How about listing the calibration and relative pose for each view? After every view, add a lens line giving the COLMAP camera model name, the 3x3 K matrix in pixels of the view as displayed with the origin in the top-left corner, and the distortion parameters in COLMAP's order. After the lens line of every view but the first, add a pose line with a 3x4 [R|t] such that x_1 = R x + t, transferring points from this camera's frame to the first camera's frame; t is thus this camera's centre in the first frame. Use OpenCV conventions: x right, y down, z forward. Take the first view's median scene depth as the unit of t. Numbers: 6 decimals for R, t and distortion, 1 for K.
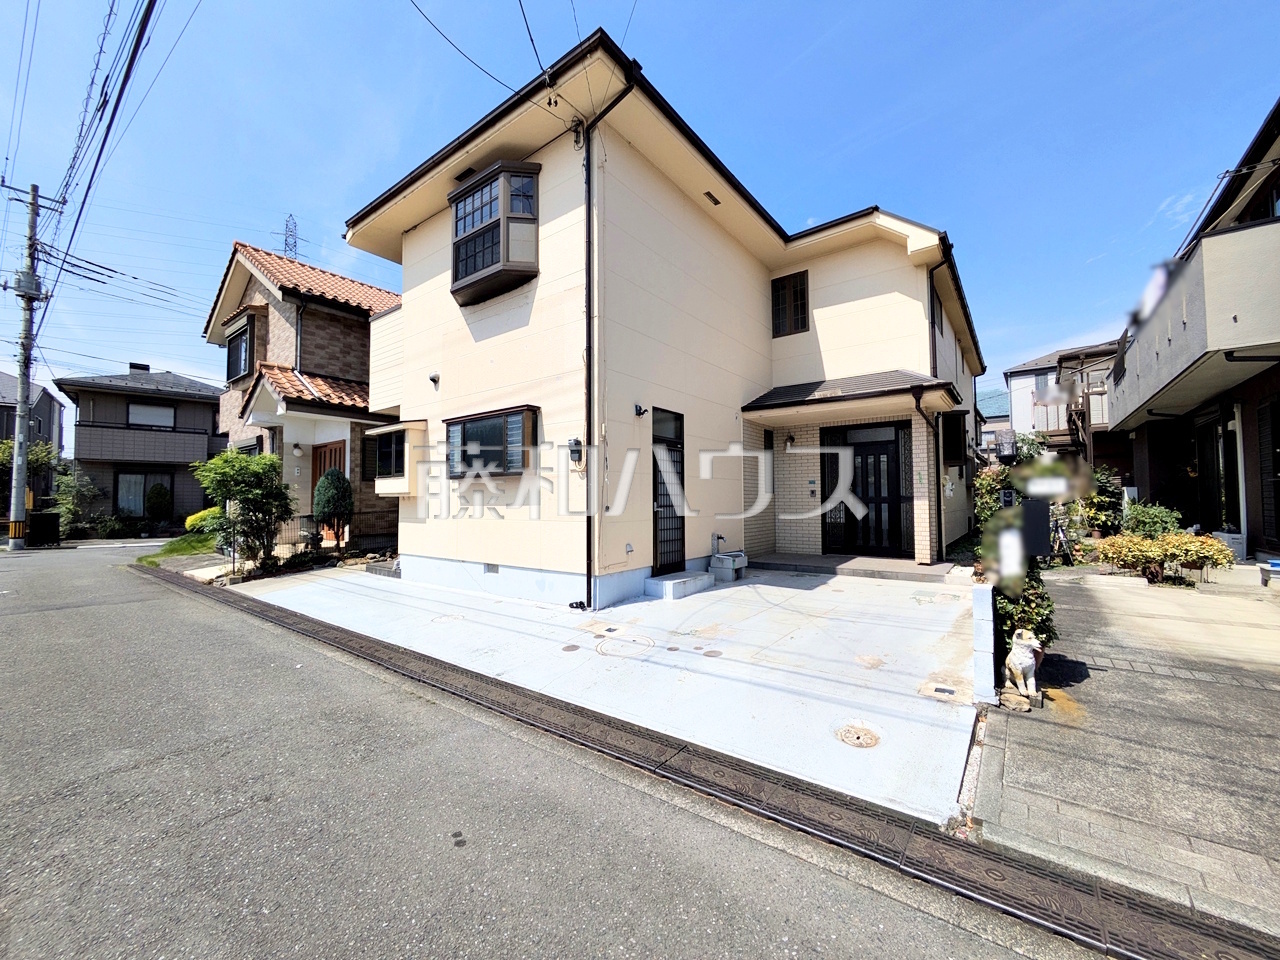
lens RADIAL K [[506.6, 0, 641.6], [0, 506.6, 481.0], [0, 0, 1]] dist [-0.001325, 0.001335]
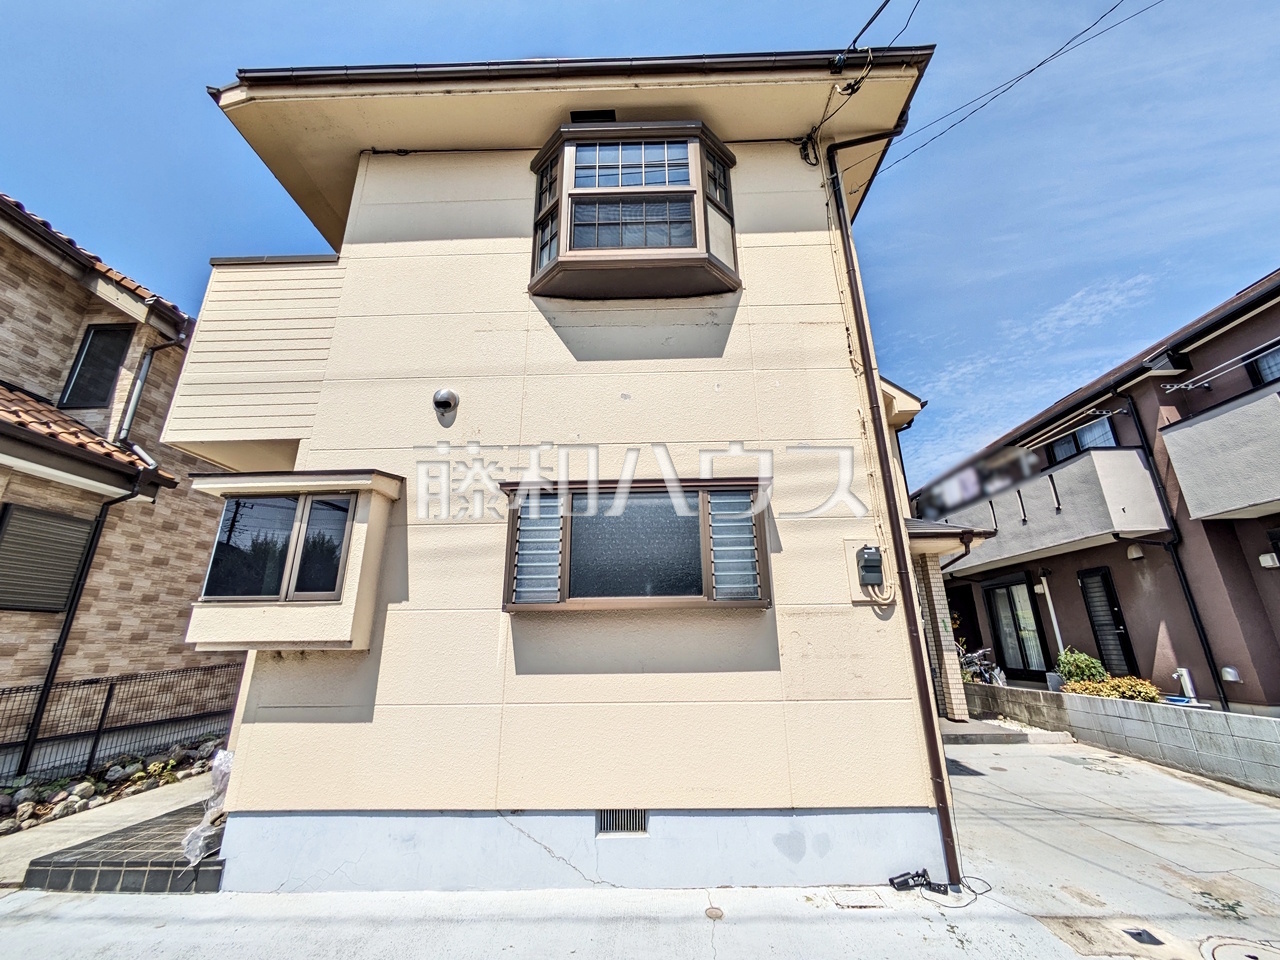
lens RADIAL K [[506.6, 0, 641.6], [0, 506.6, 481.0], [0, 0, 1]] dist [-0.001325, 0.001335]
pose [[0.811375, 0.175922, 0.557424, -0.527184], [-0.017164, 0.960394, -0.278115, 0.008280], [-0.584273, 0.216088, 0.782260, 0.522110]]
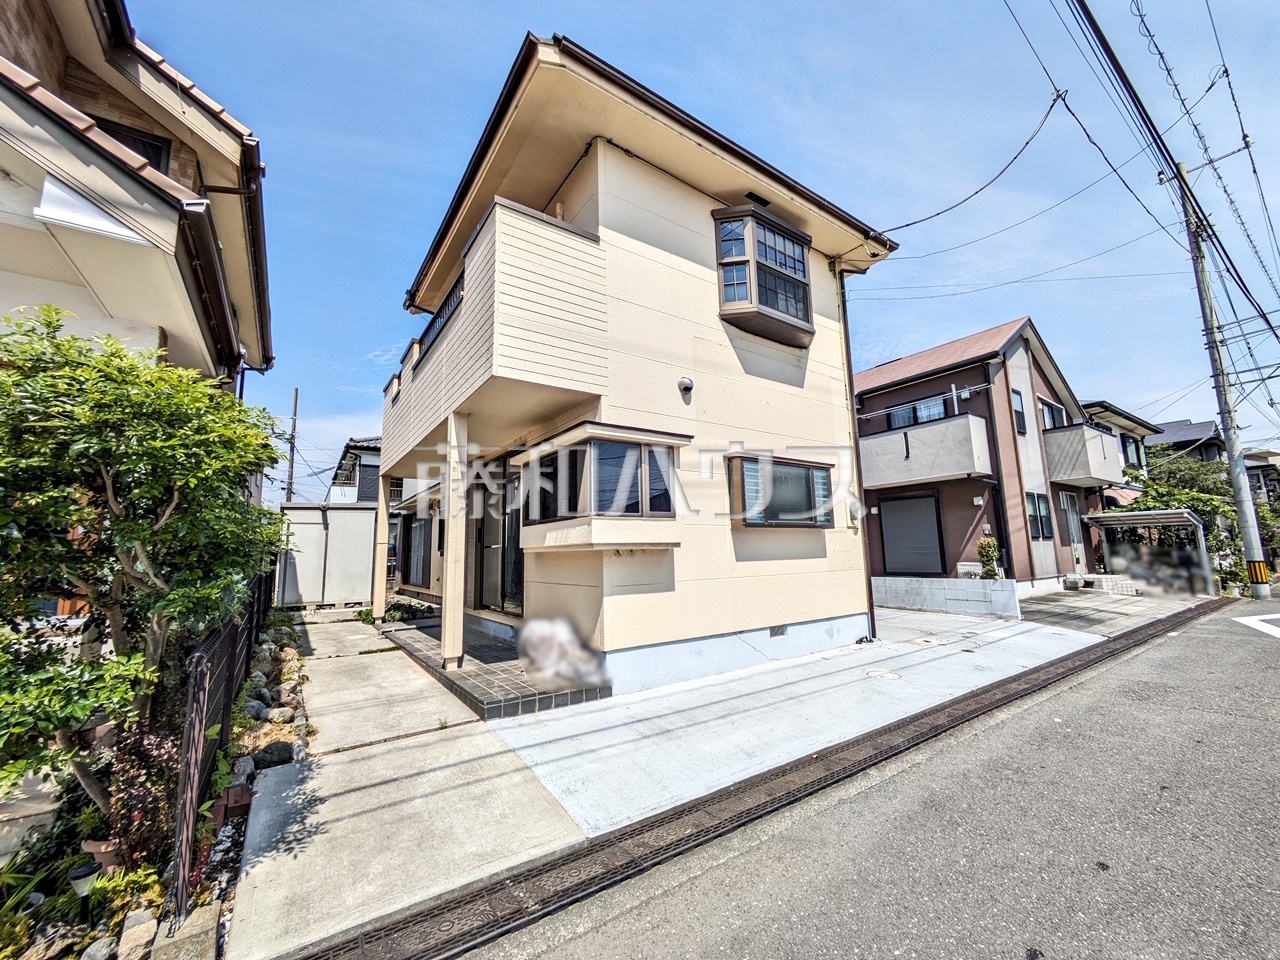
lens RADIAL K [[507.0, 0, 641.1], [0, 507.0, 481.7], [0, 0, 1]] dist [-0.005867, 0.003515]
pose [[0.307488, 0.134232, 0.942037, -1.123439], [-0.016478, 0.990603, -0.135773, 0.034564], [-0.951409, 0.026226, 0.306811, 0.859083]]
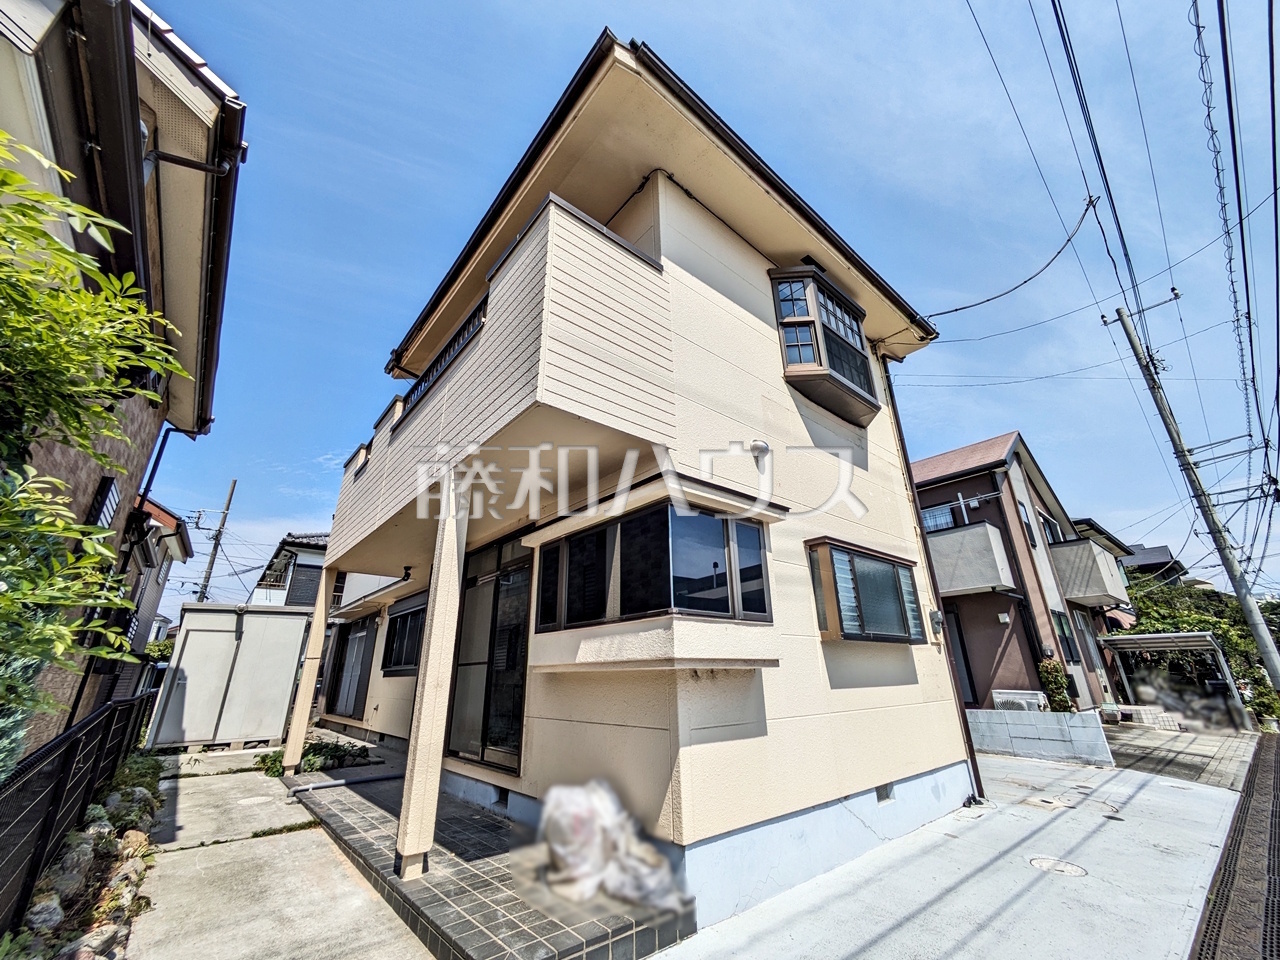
lens RADIAL K [[507.0, 0, 641.1], [0, 507.0, 481.7], [0, 0, 1]] dist [-0.005867, 0.003515]
pose [[0.216453, 0.352965, 0.910255, -0.970591], [-0.025822, 0.934102, -0.356072, 0.038713], [-0.975952, 0.053569, 0.211303, 1.033833]]
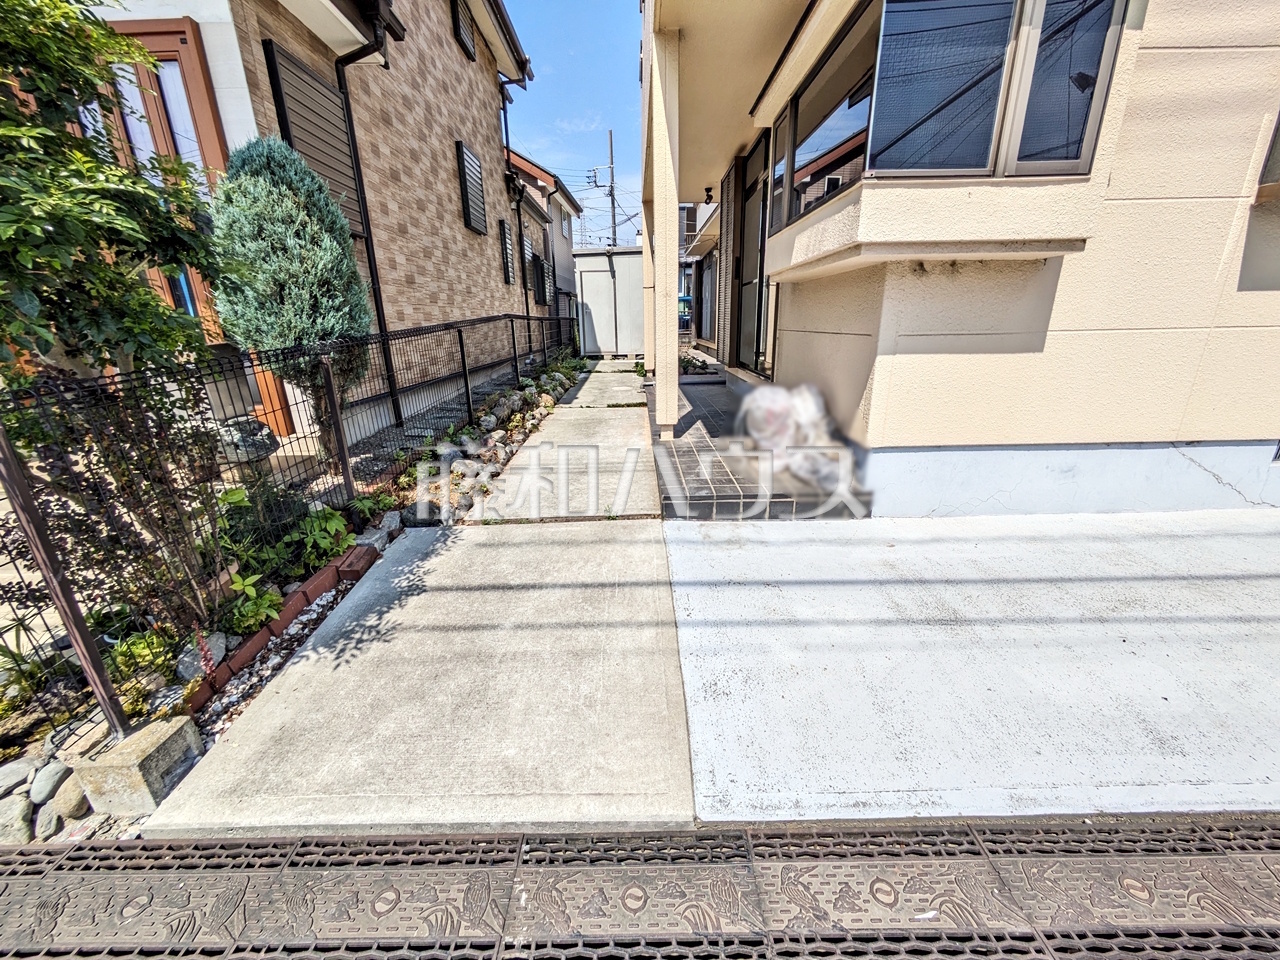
lens RADIAL K [[507.0, 0, 641.1], [0, 507.0, 481.7], [0, 0, 1]] dist [-0.005867, 0.003515]
pose [[0.790770, -0.193044, 0.580876, -0.869227], [-0.011549, 0.944094, 0.329474, 0.061793], [-0.612005, -0.267247, 0.744331, 0.919089]]
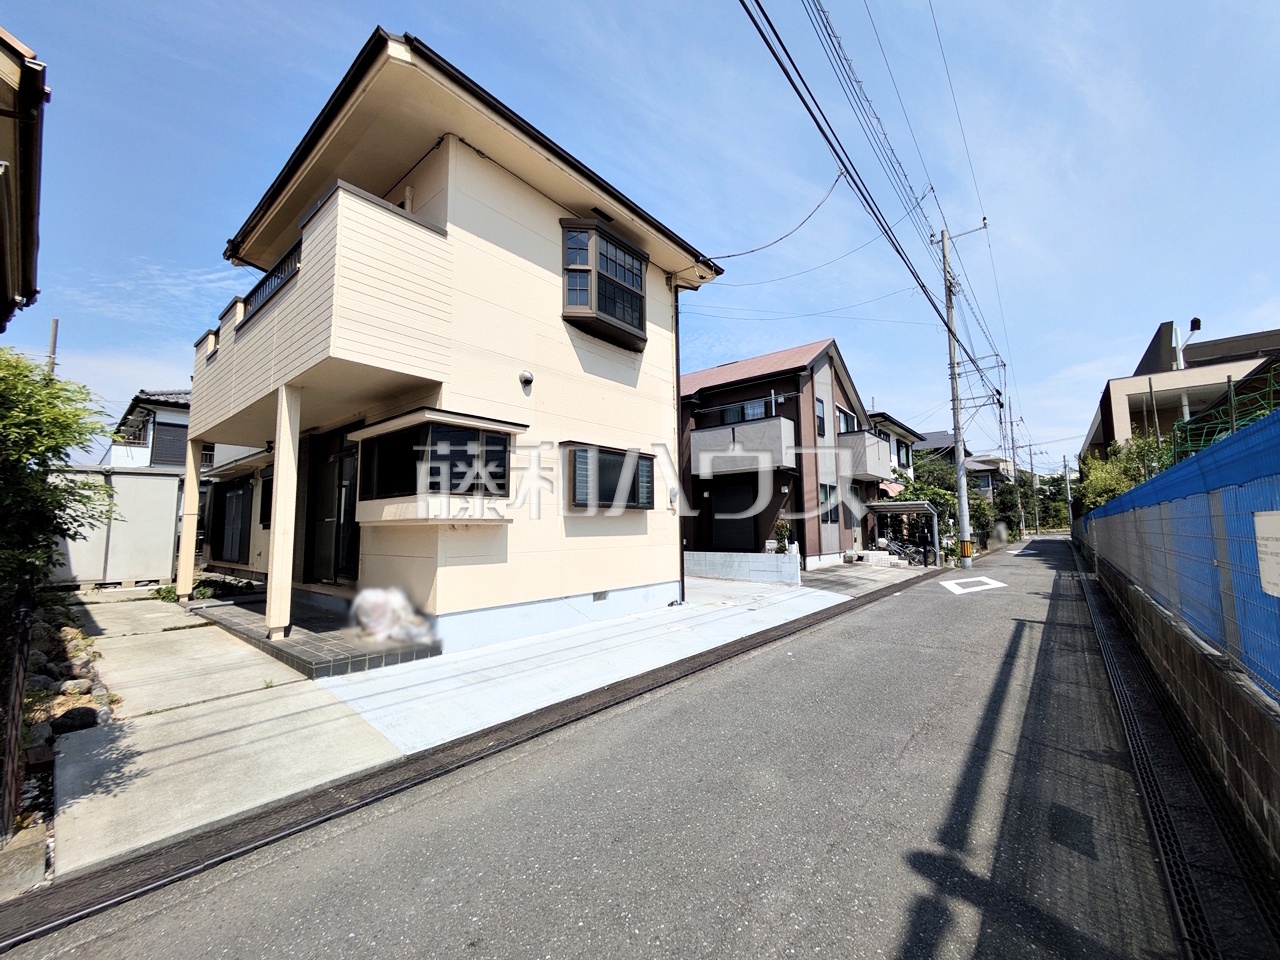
lens RADIAL K [[506.6, 0, 641.6], [0, 506.6, 481.0], [0, 0, 1]] dist [-0.001325, 0.001335]
pose [[0.042210, 0.101178, 0.993972, -1.217752], [-0.029424, 0.994553, -0.099988, 0.035823], [-0.998675, -0.025026, 0.044957, 0.792193]]
